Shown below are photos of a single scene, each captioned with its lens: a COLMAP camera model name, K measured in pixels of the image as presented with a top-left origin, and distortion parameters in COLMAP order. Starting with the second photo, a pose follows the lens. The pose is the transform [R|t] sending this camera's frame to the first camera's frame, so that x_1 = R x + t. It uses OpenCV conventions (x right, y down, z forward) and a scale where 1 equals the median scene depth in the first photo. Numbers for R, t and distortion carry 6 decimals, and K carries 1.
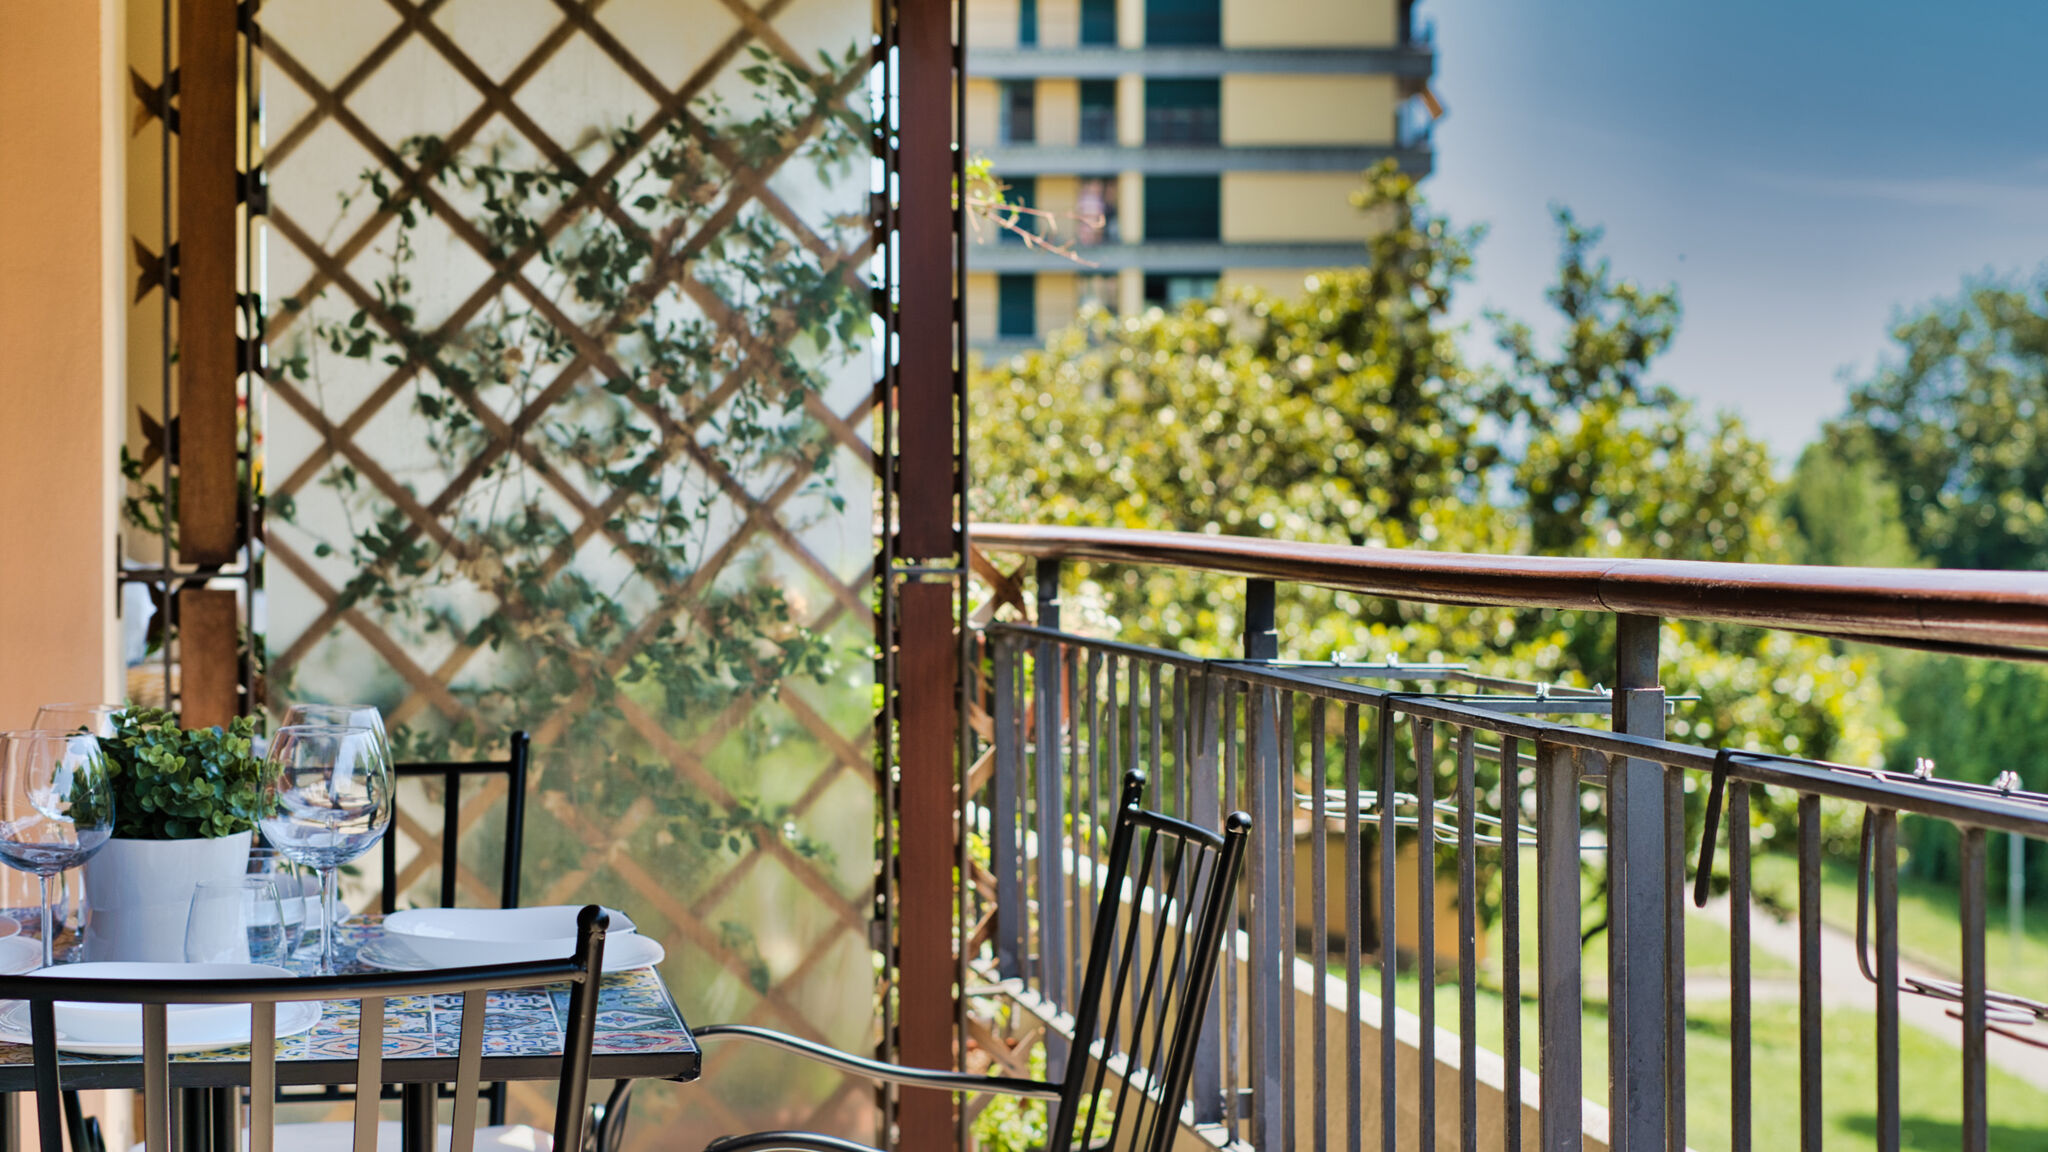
lens RADIAL K [[3384.9, 0, 941.2], [0, 3384.9, 580.1], [0, 0, 1]] dist [-0.034534, -0.133008]
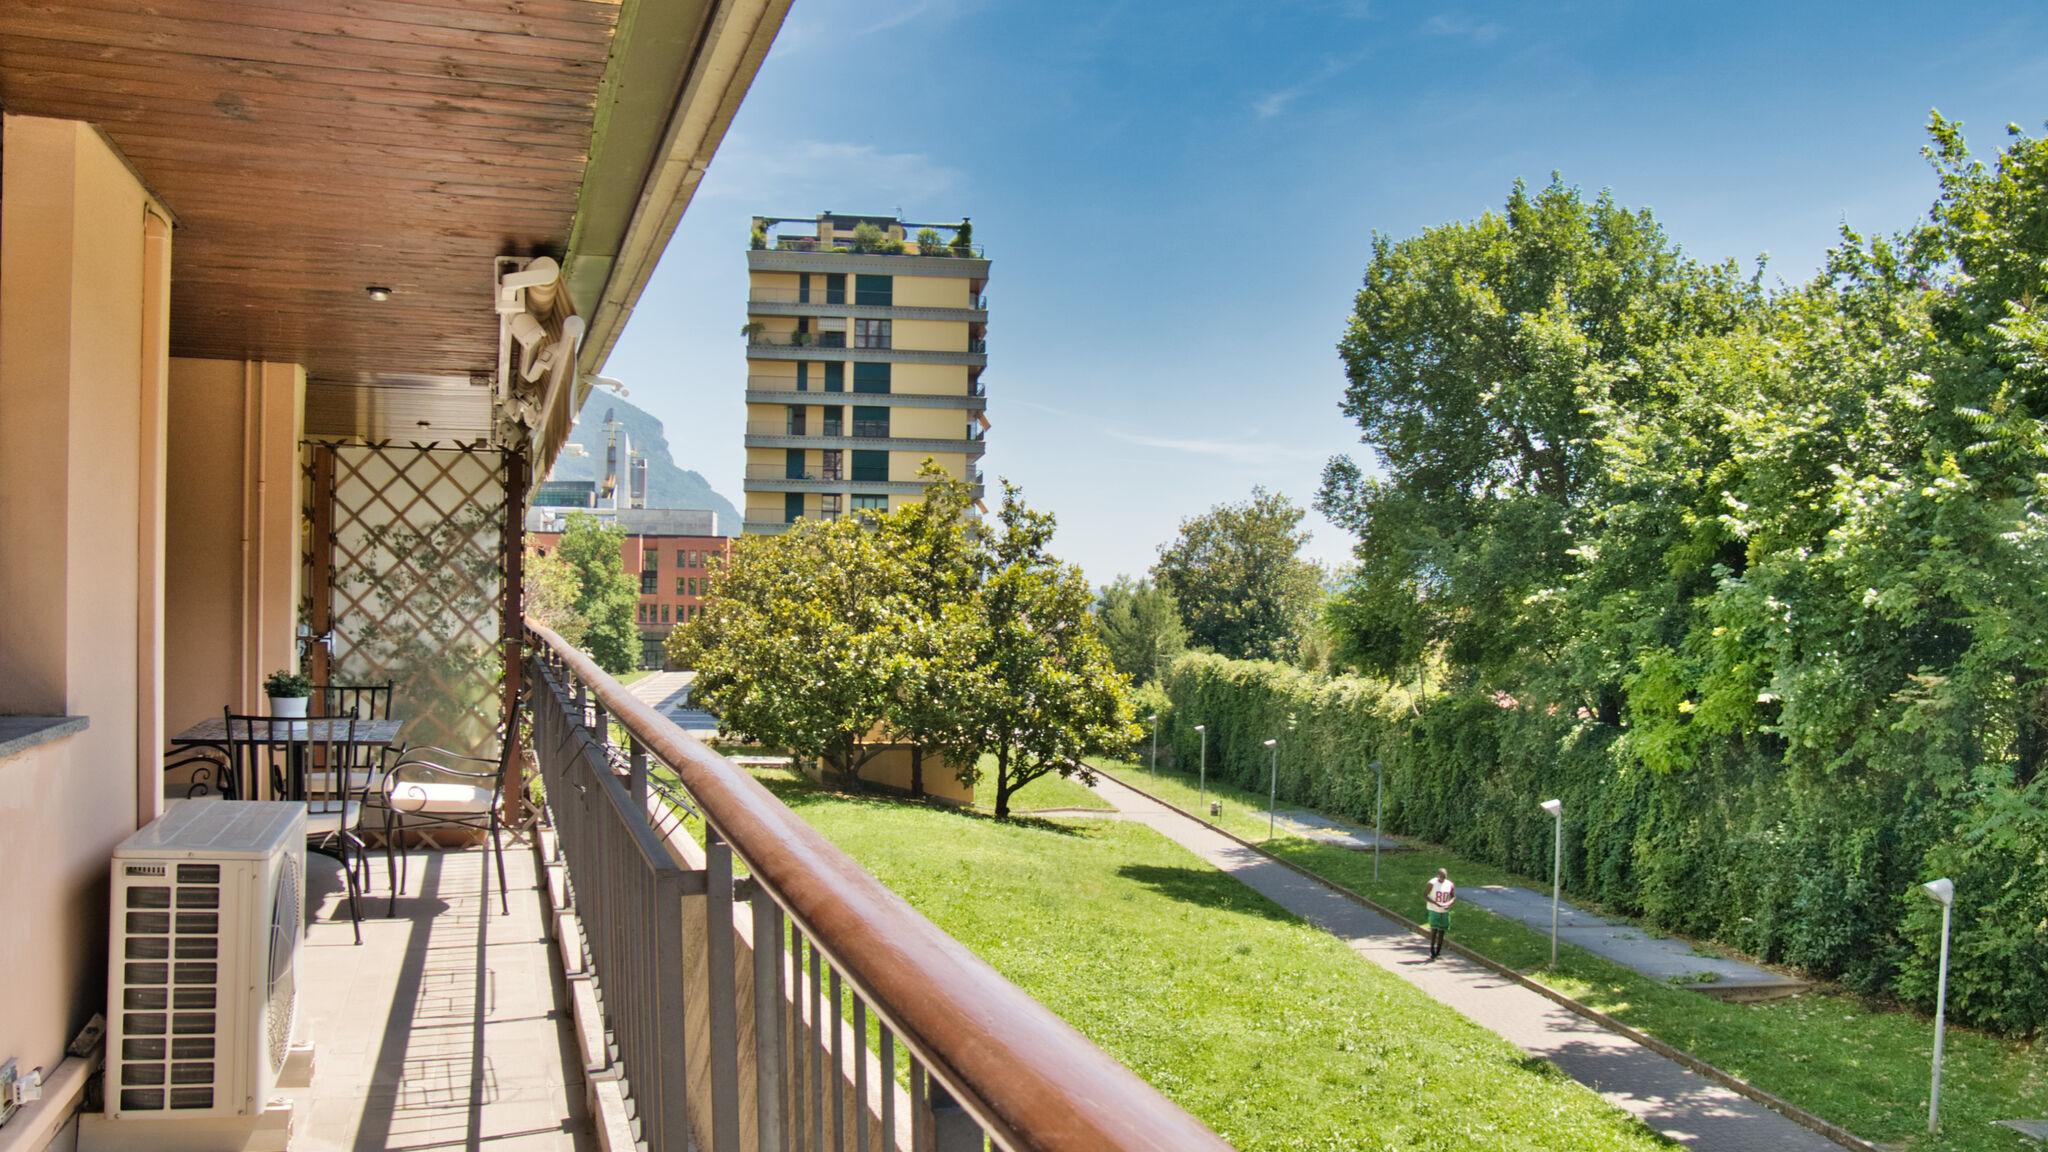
lens RADIAL K [[1594.3, 0, 1018.2], [0, 1594.3, 639.5], [0, 0, 1]] dist [-0.130656, 0.100676]
pose [[0.988705, 0.014661, 0.149156, 0.296924], [-0.015198, 0.999881, 0.002462, -0.016654], [-0.149103, -0.004701, 0.988811, -0.852507]]
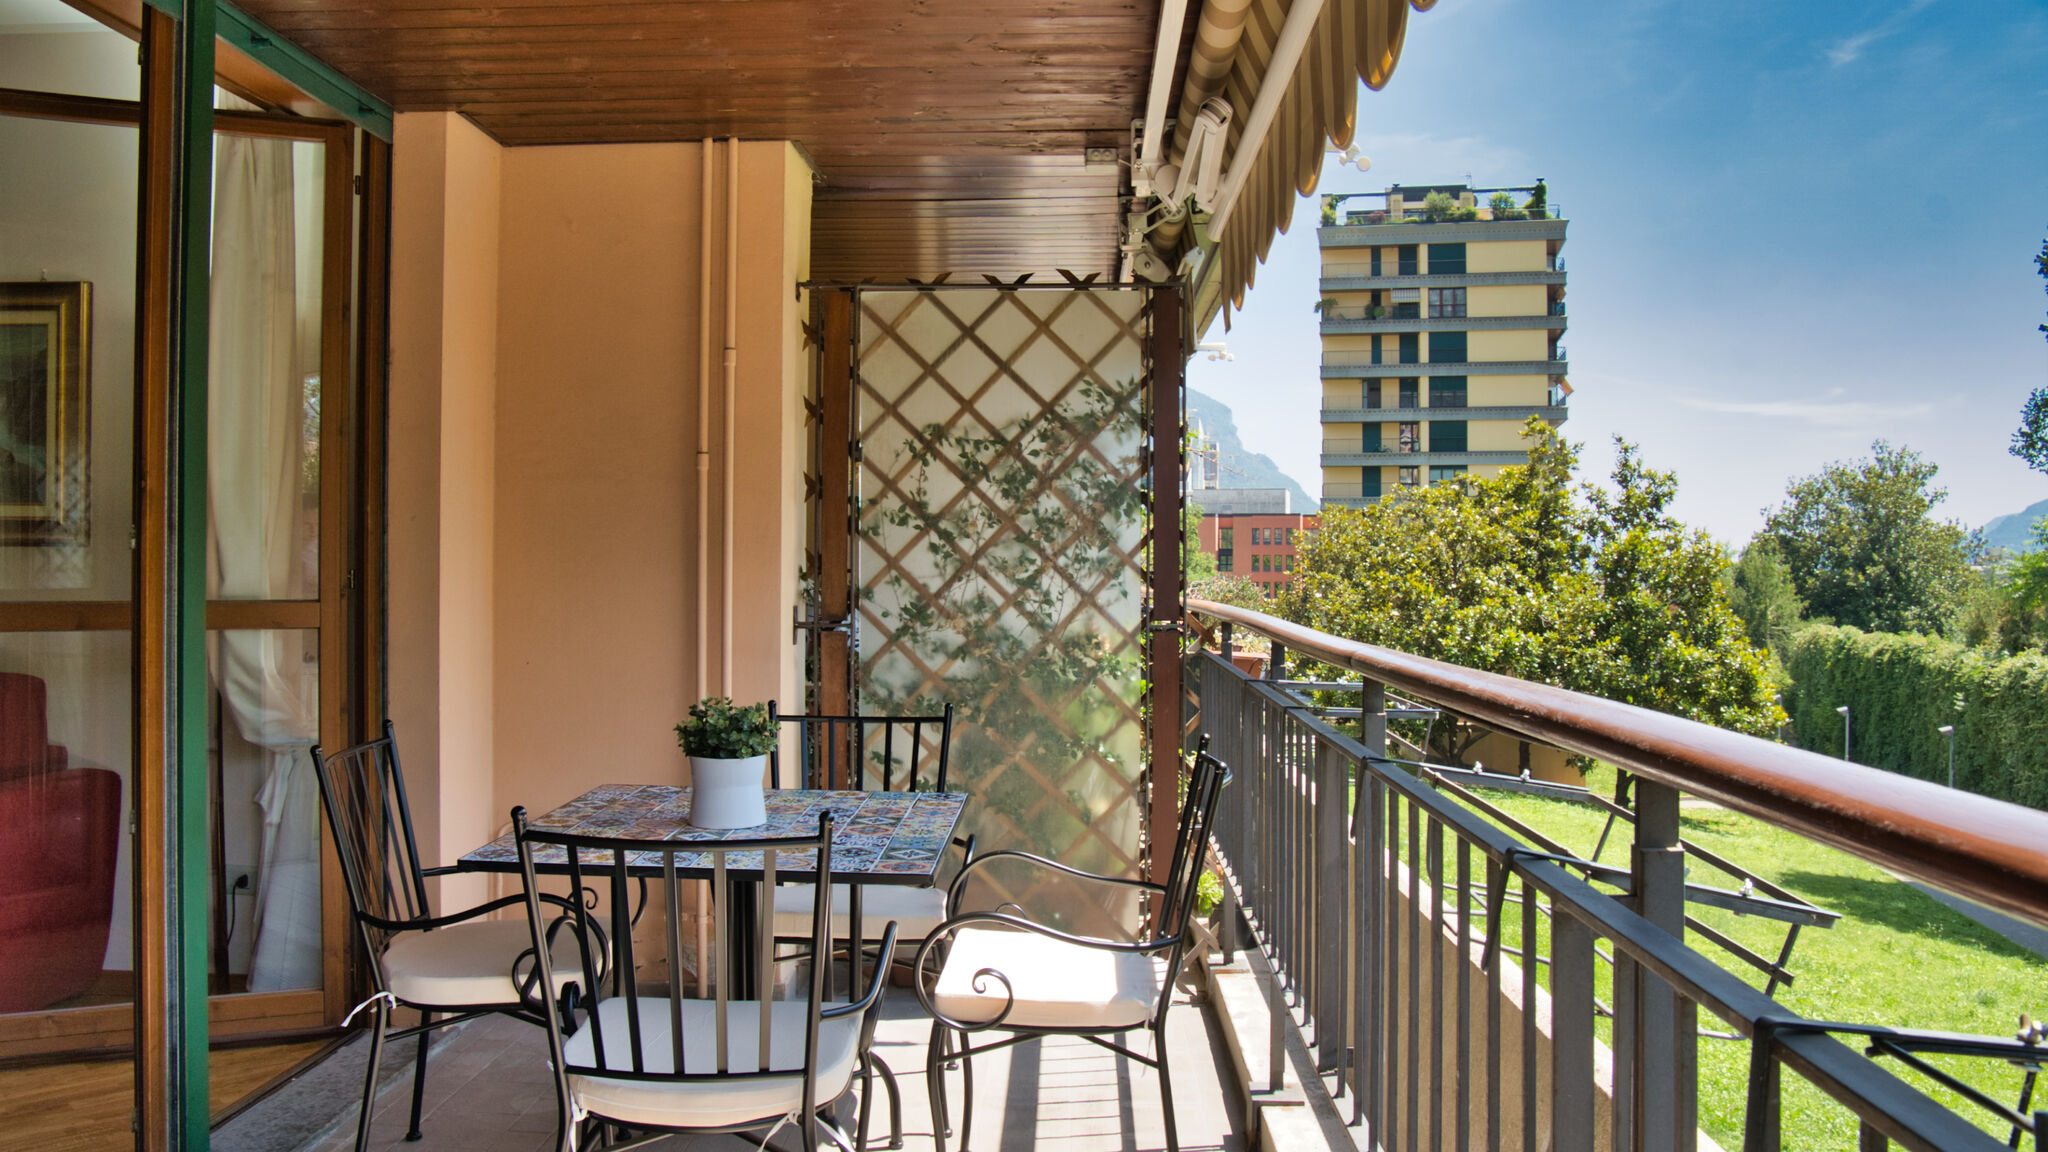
lens RADIAL K [[1522.9, 0, 1030.9], [0, 1522.9, 553.8], [0, 0, 1]] dist [-0.141765, 0.109233]
pose [[0.979307, 0.001007, -0.202378, 0.105005], [-0.007843, 0.999425, -0.032981, -0.015836], [0.202229, 0.033886, 0.978752, 0.057450]]
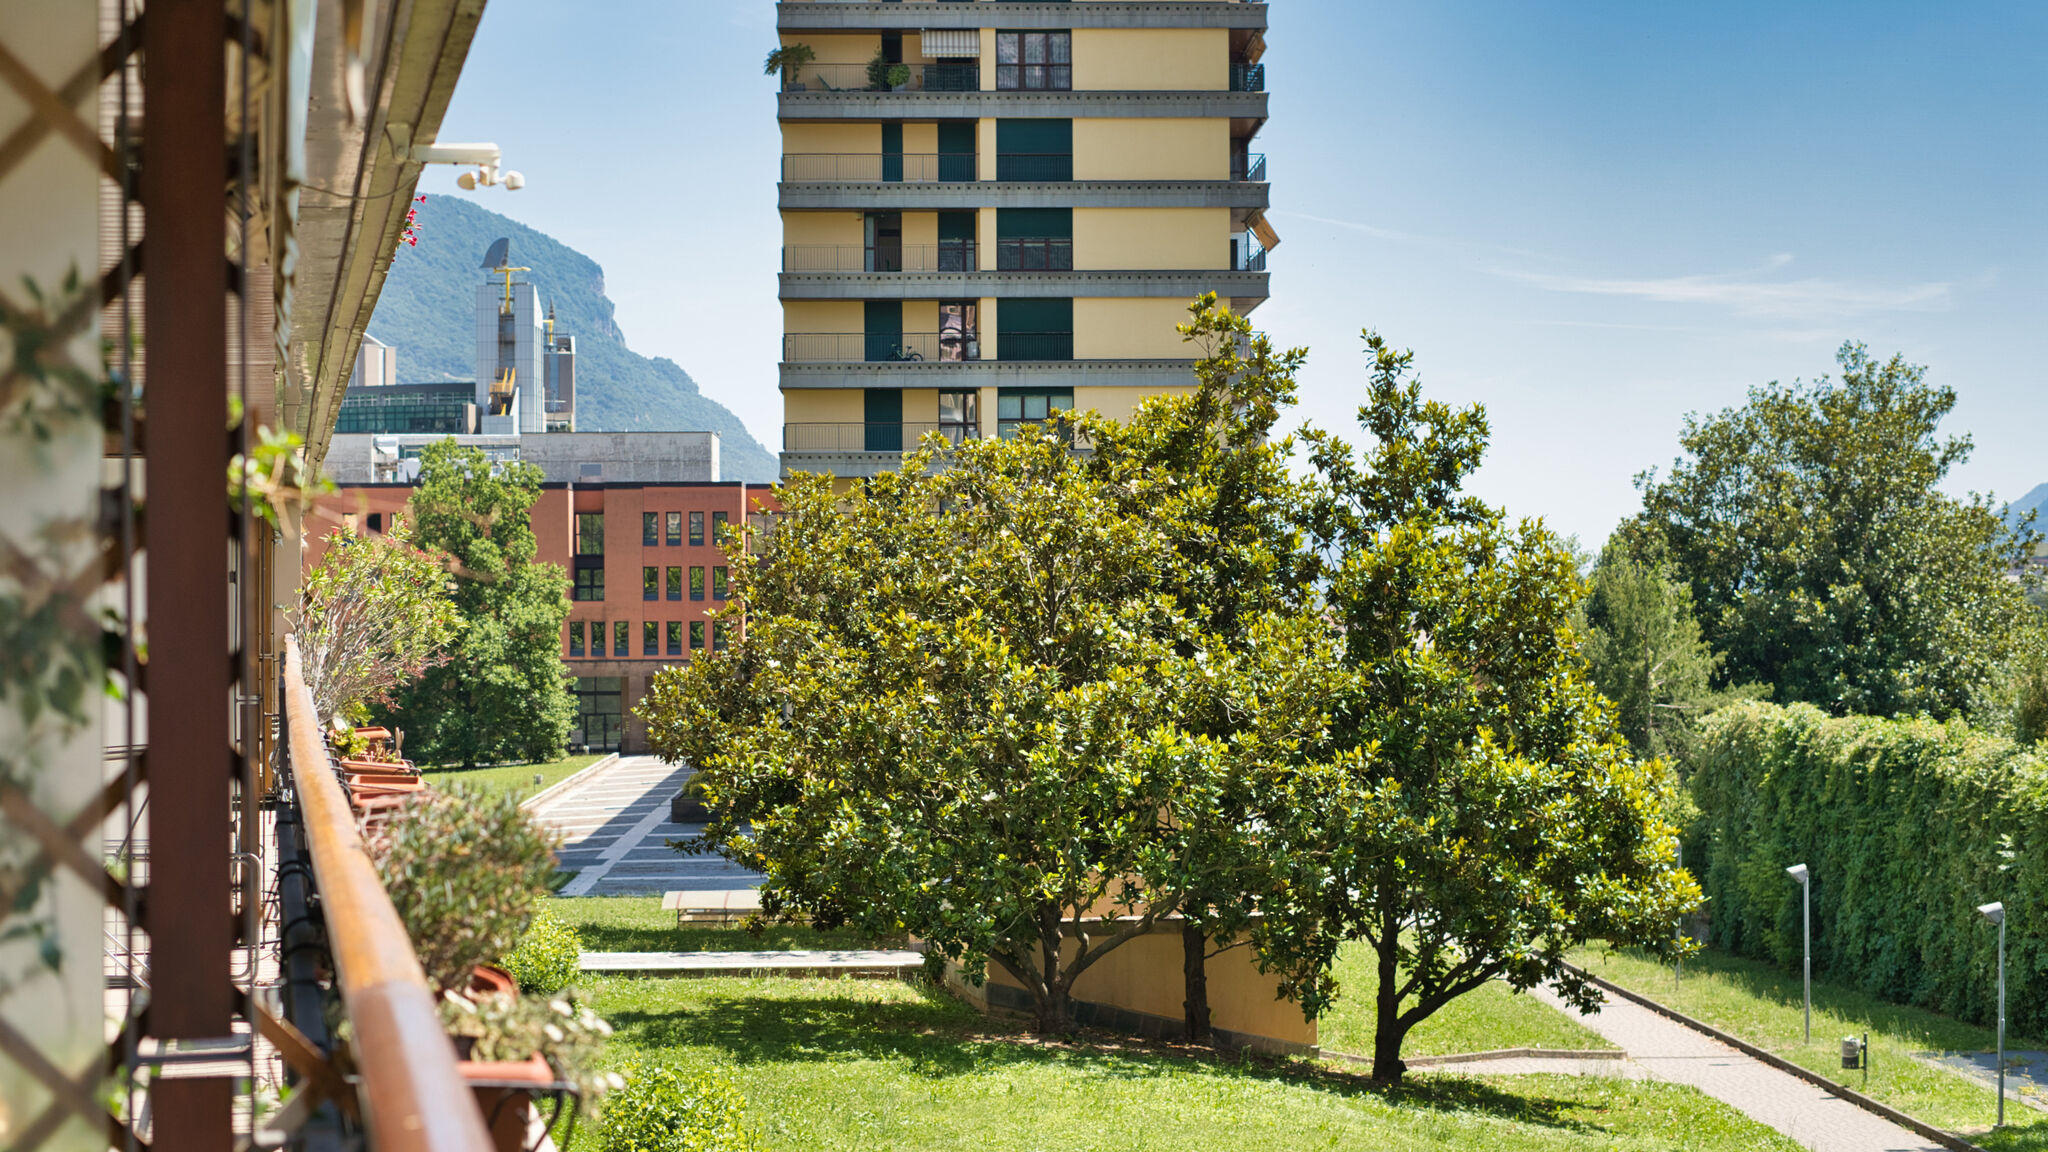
lens RADIAL K [[3093.0, 0, 1019.9], [0, 3093.0, 571.3], [0, 0, 1]] dist [-0.026451, -0.041382]
pose [[0.998103, -0.006590, 0.061209, 0.120385], [0.008431, 0.999518, -0.029865, -0.074788], [-0.060983, 0.030325, 0.997678, 0.386895]]
